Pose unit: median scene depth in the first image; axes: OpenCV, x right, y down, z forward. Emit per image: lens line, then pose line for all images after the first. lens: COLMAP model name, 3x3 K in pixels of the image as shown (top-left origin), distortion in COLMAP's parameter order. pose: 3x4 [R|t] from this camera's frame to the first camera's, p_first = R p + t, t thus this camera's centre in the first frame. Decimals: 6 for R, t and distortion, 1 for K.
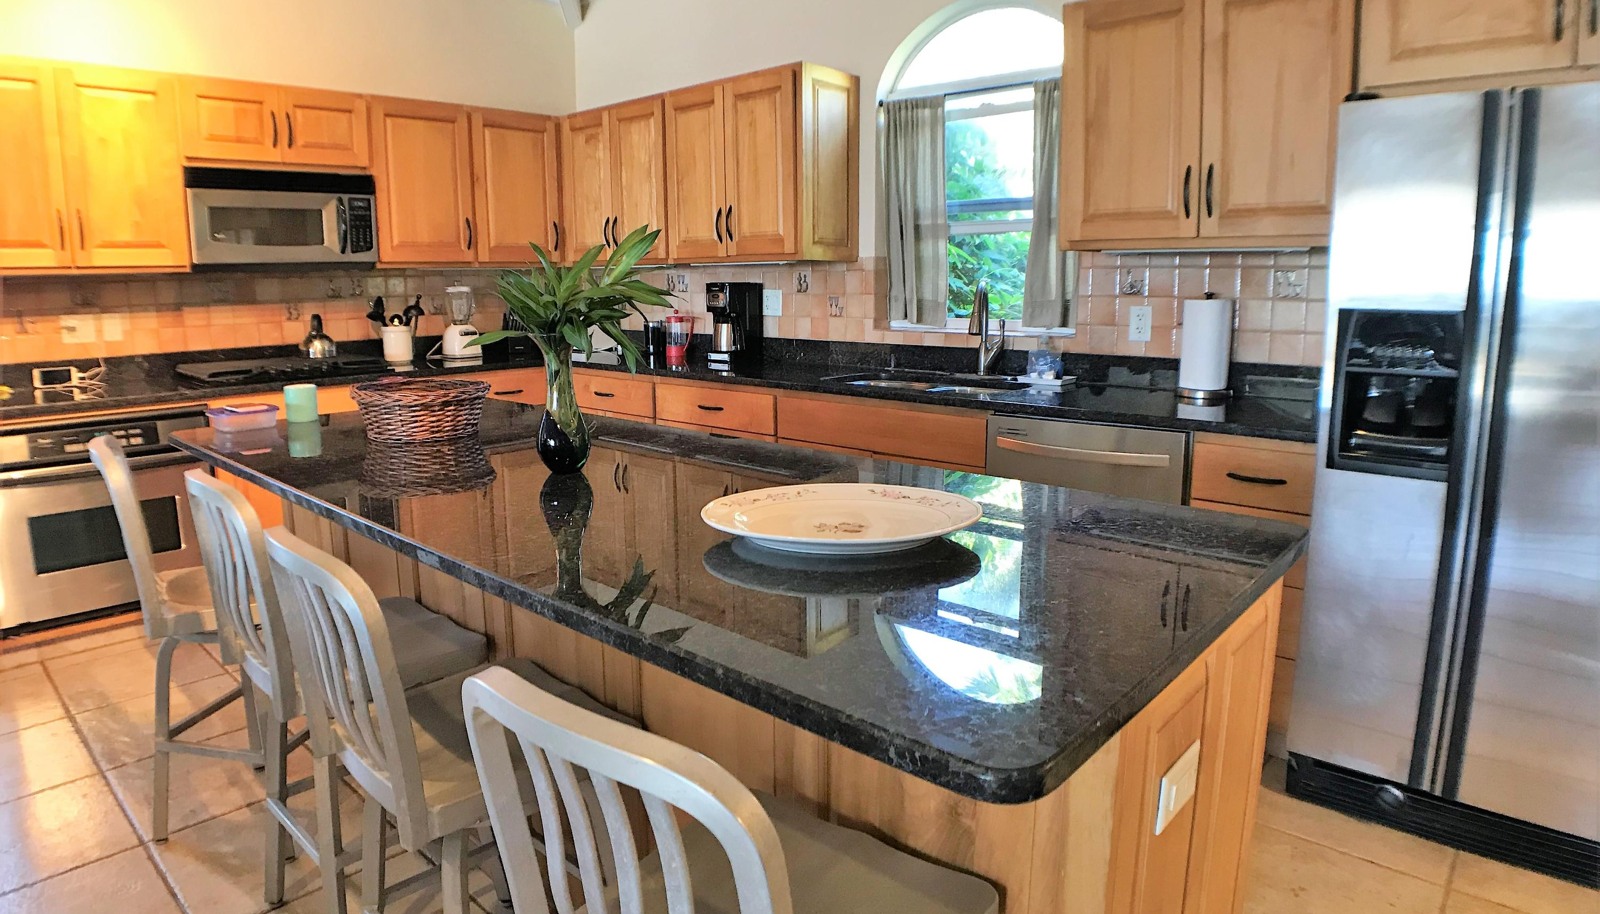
lens RADIAL K [[898.3, 0, 779.8], [0, 898.3, 433.4], [0, 0, 1]] dist [-0.106981, 0.036984]
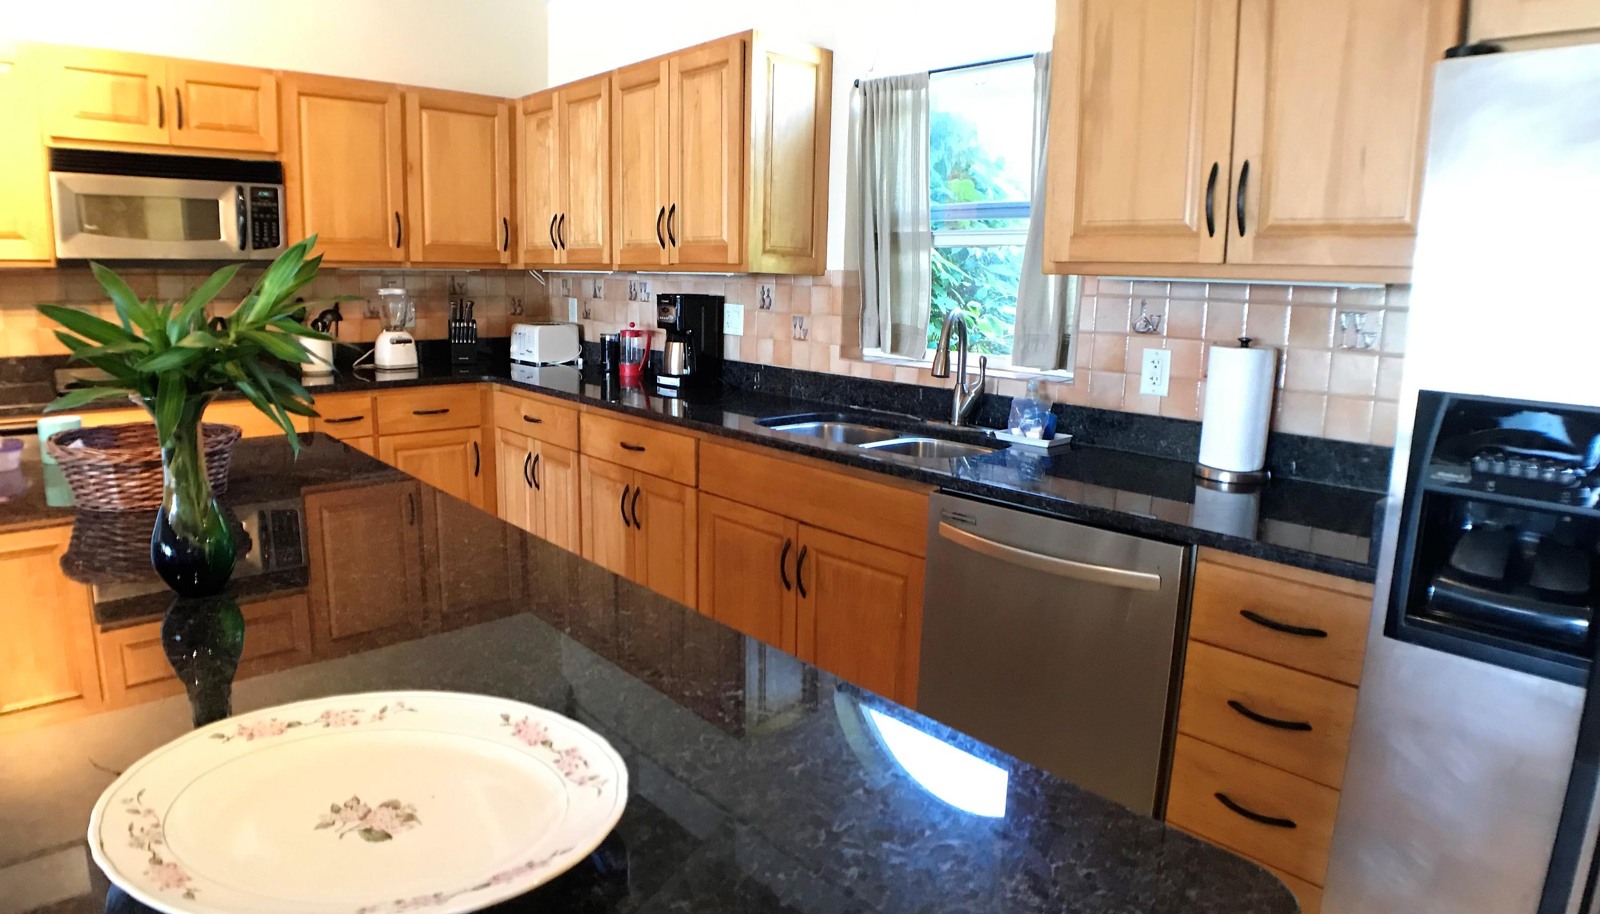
lens RADIAL K [[898.3, 0, 779.8], [0, 898.3, 433.4], [0, 0, 1]] dist [-0.106981, 0.036984]
pose [[0.995807, 0.044113, -0.080147, 0.123516], [-0.043838, 0.999025, 0.005181, -0.050617], [0.080297, -0.001645, 0.996770, 0.178895]]
